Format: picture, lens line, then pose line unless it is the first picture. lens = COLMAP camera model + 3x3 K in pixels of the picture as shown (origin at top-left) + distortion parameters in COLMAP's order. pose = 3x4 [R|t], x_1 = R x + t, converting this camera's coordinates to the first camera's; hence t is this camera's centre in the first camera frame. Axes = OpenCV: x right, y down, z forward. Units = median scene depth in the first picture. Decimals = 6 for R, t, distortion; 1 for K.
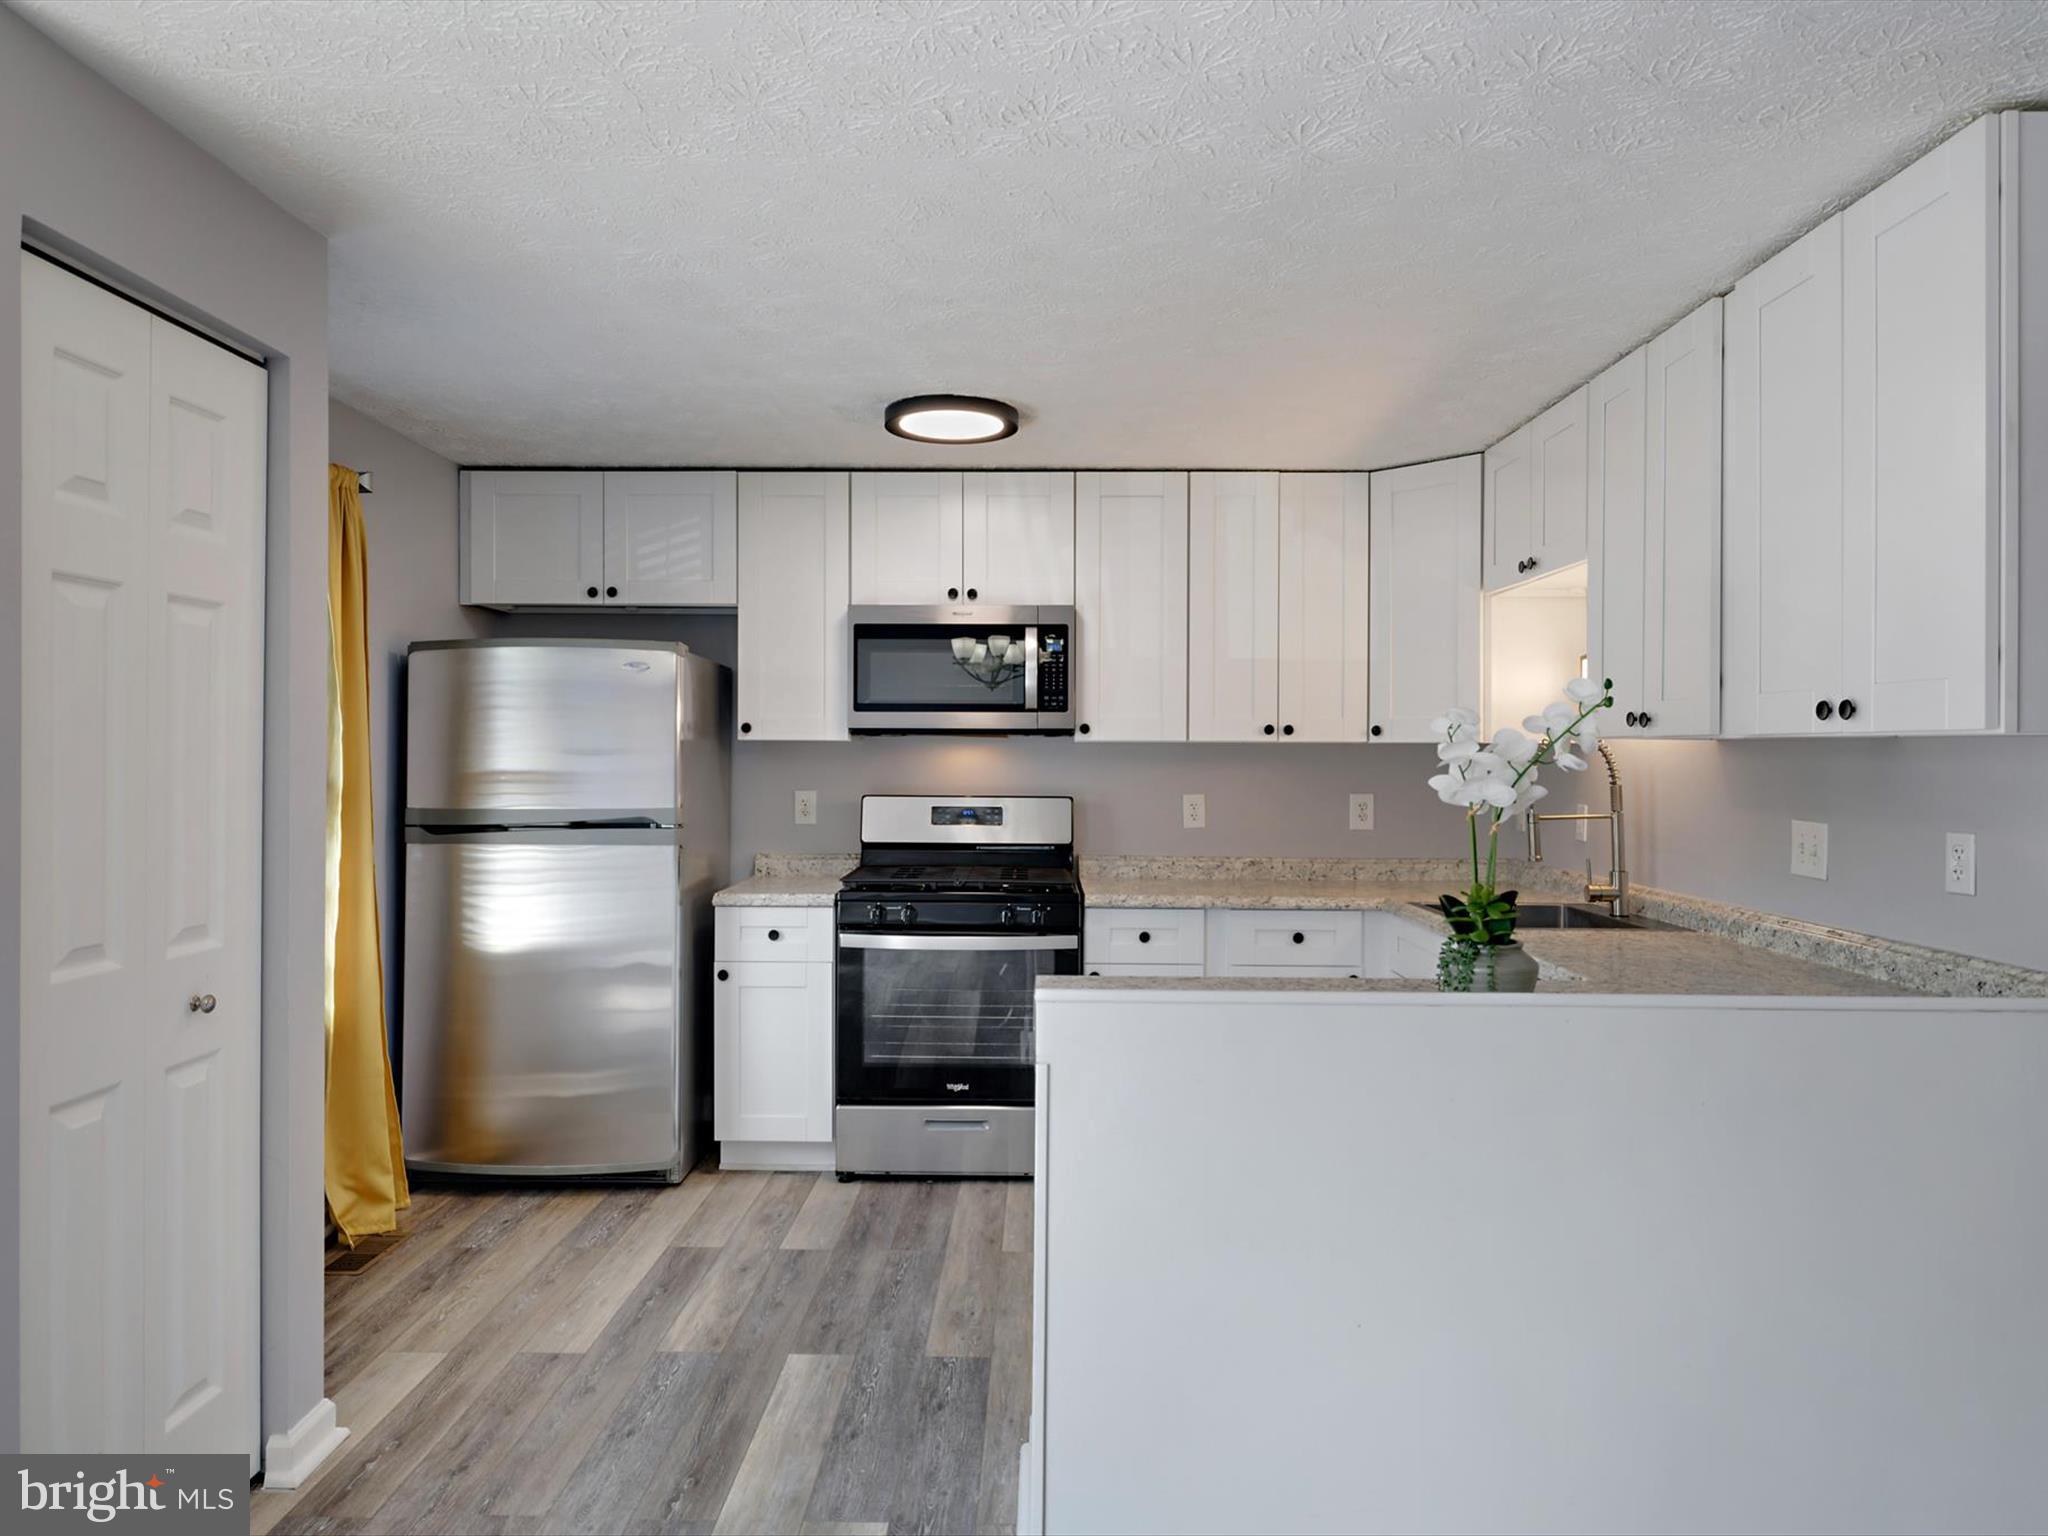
lens RADIAL K [[1268.7, 0, 1034.7], [0, 1268.7, 758.9], [0, 0, 1]] dist [-0.005520, 0.000233]
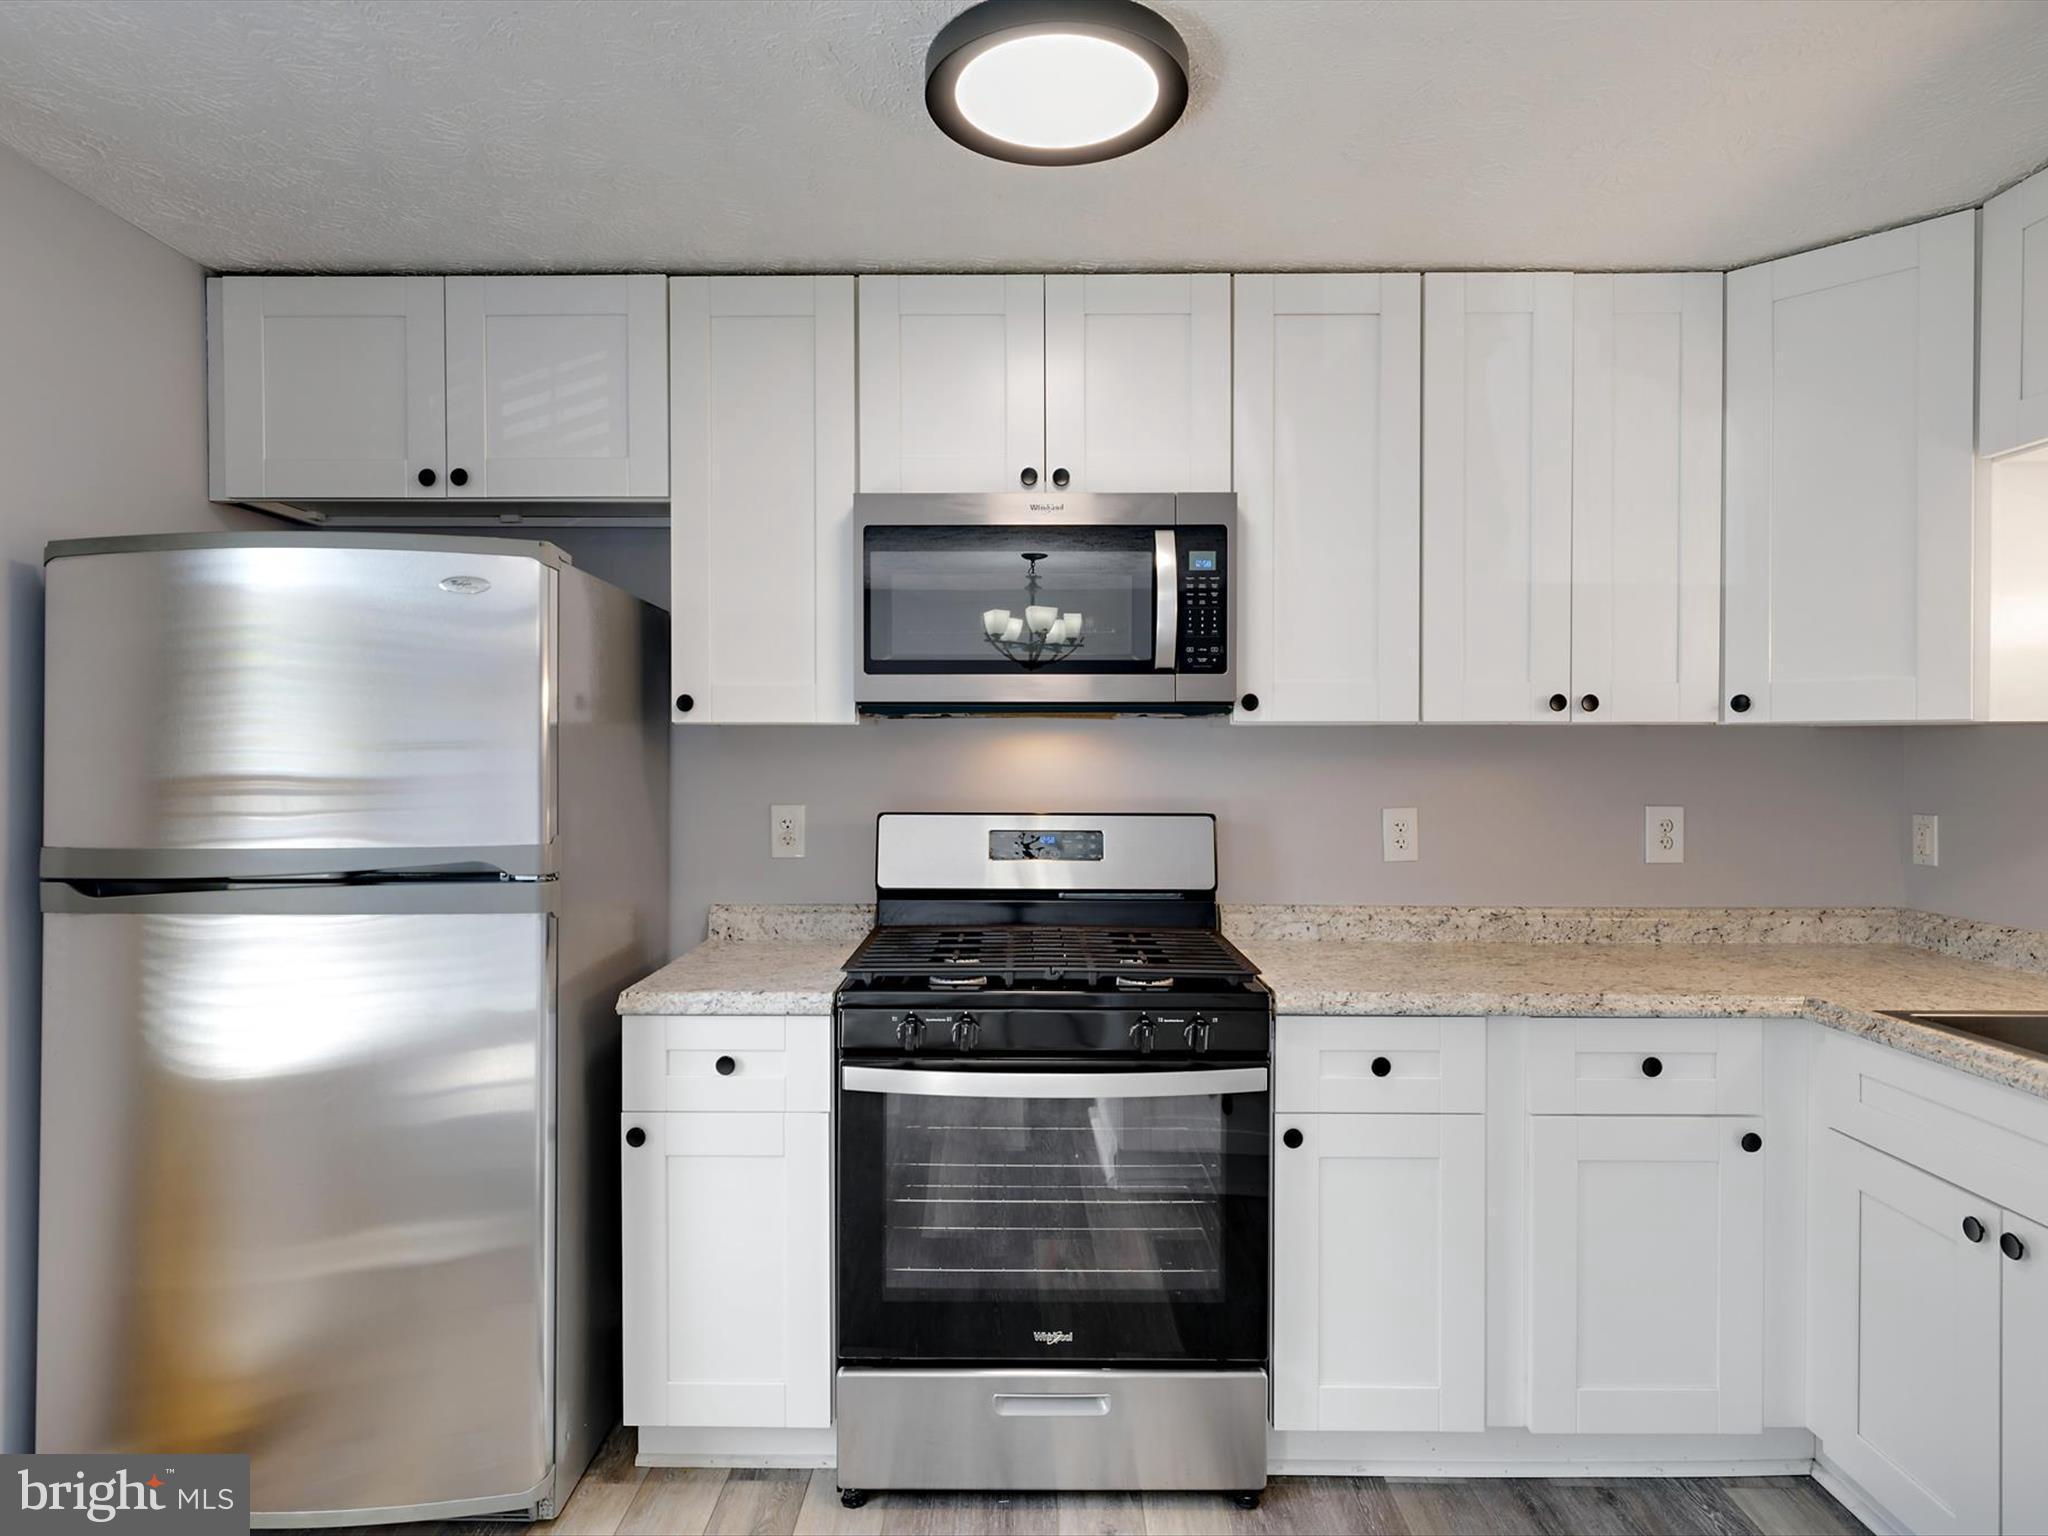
lens RADIAL K [[1165.6, 0, 1026.5], [0, 1165.6, 759.7], [0, 0, 1]] dist [-0.004211, 0.000136]
pose [[0.999986, -0.004466, 0.002758, -0.069922], [0.004462, 0.999989, 0.001538, 0.002093], [-0.002765, -0.001525, 0.999995, 0.463819]]
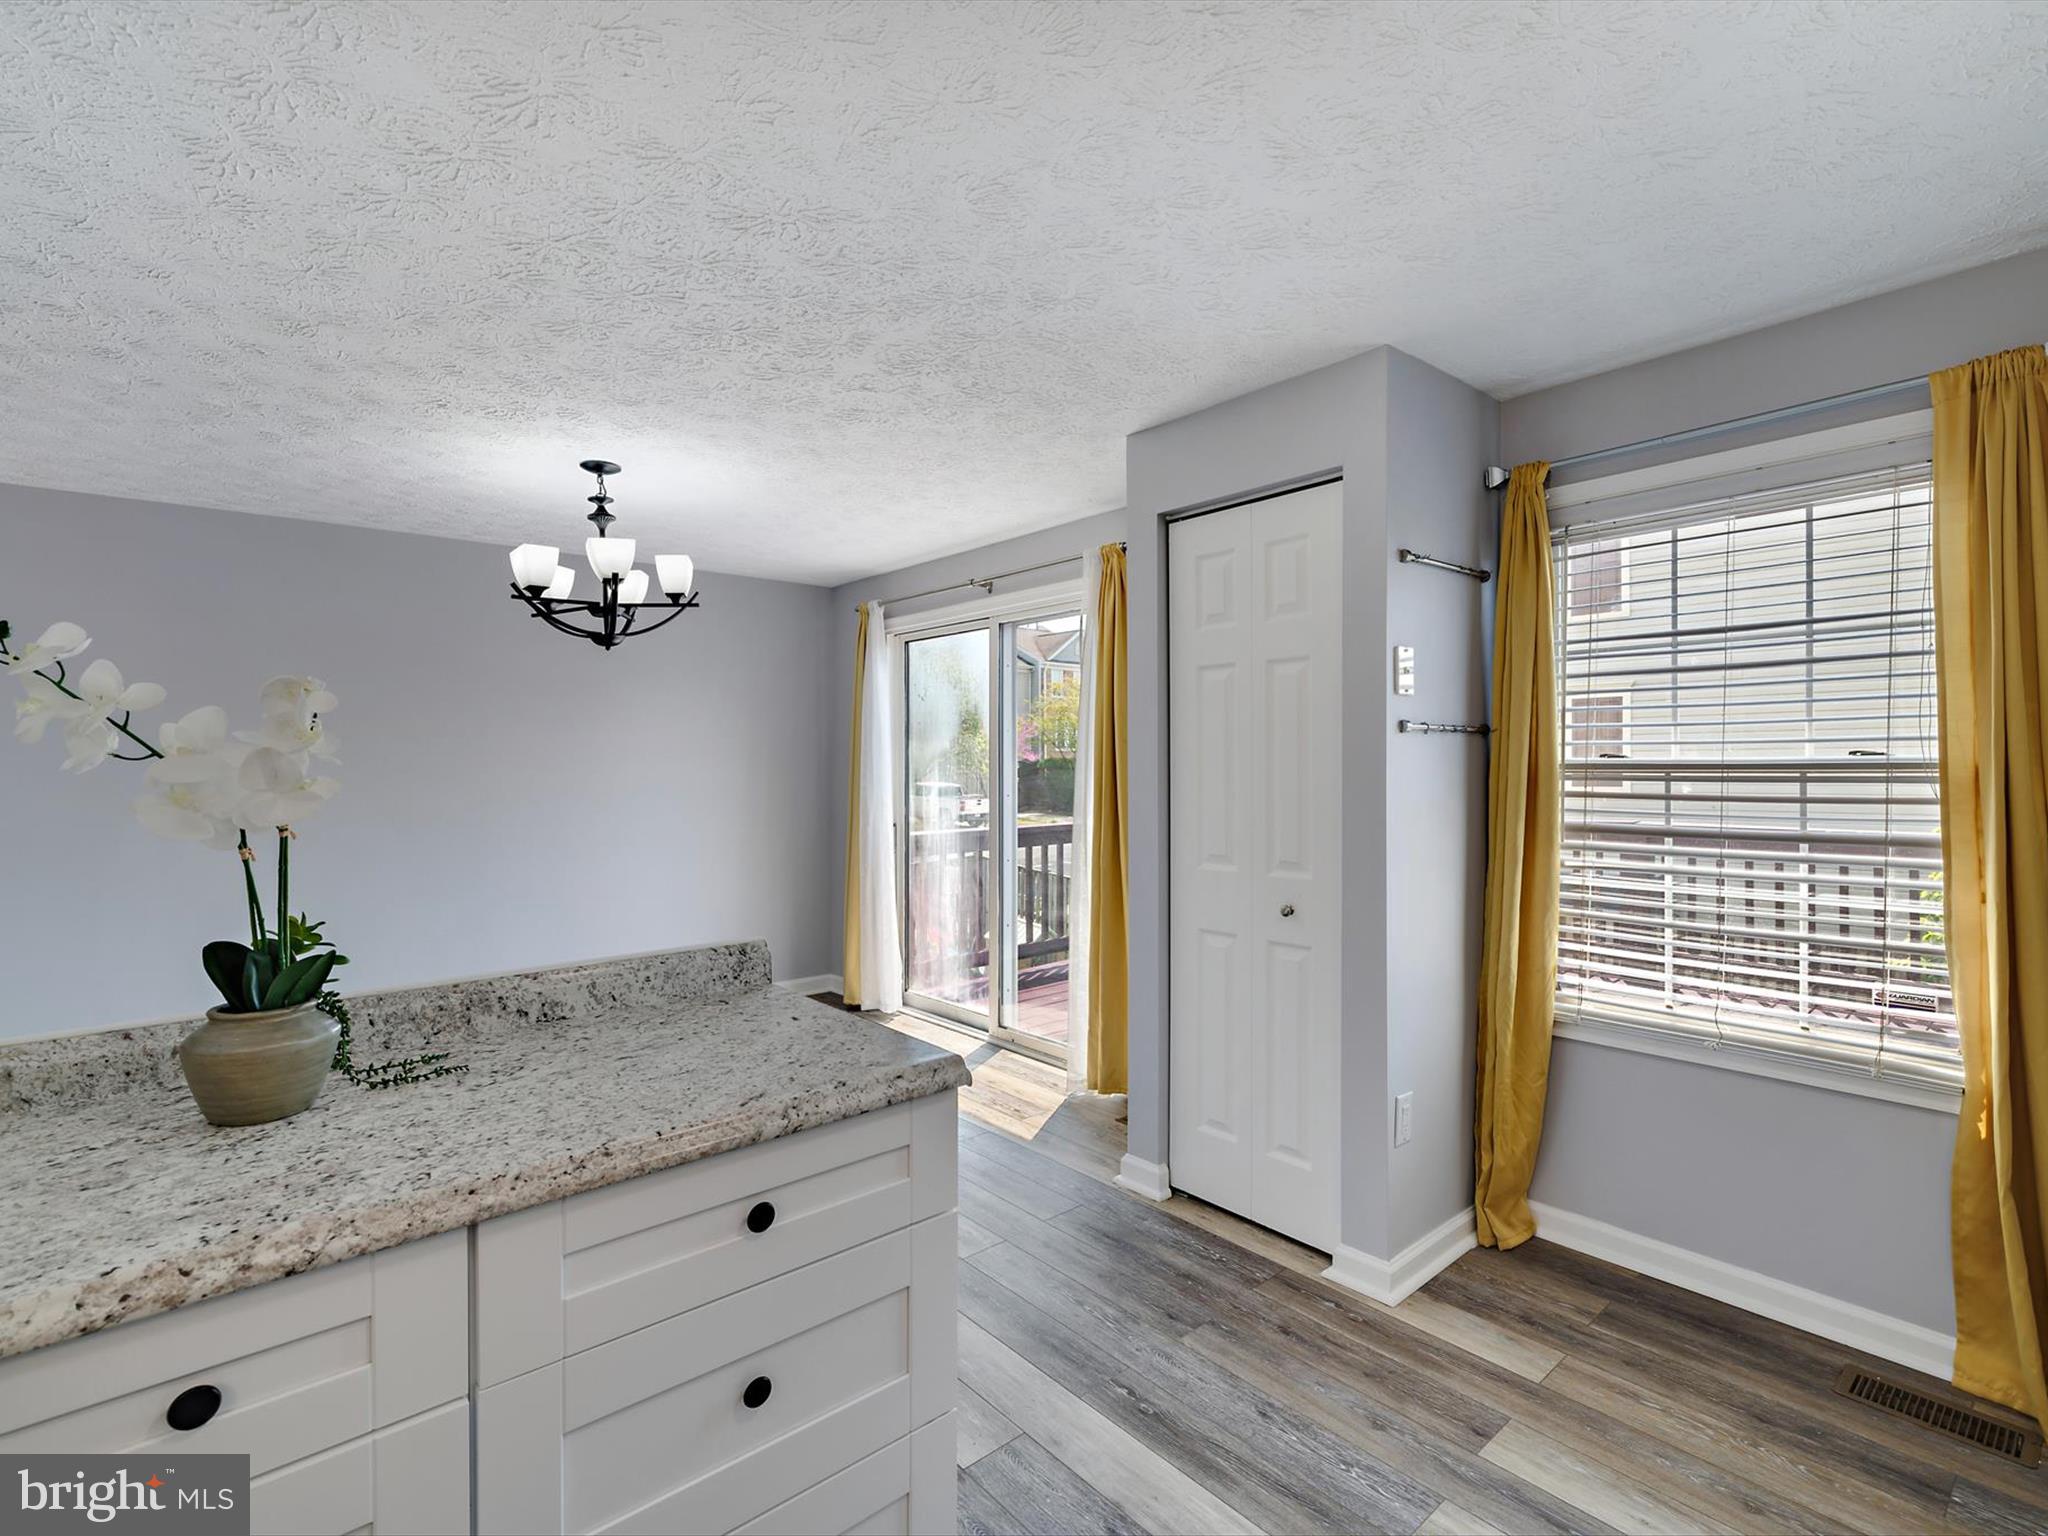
lens RADIAL K [[914.3, 0, 1008.0], [0, 914.3, 753.4], [0, 0, 1]] dist [-0.000381, -0.000065]
pose [[-0.750674, -0.011059, -0.660581, 0.198677], [-0.000432, 0.999868, -0.016248, 0.007057], [0.660673, -0.011912, -0.750579, 0.861318]]
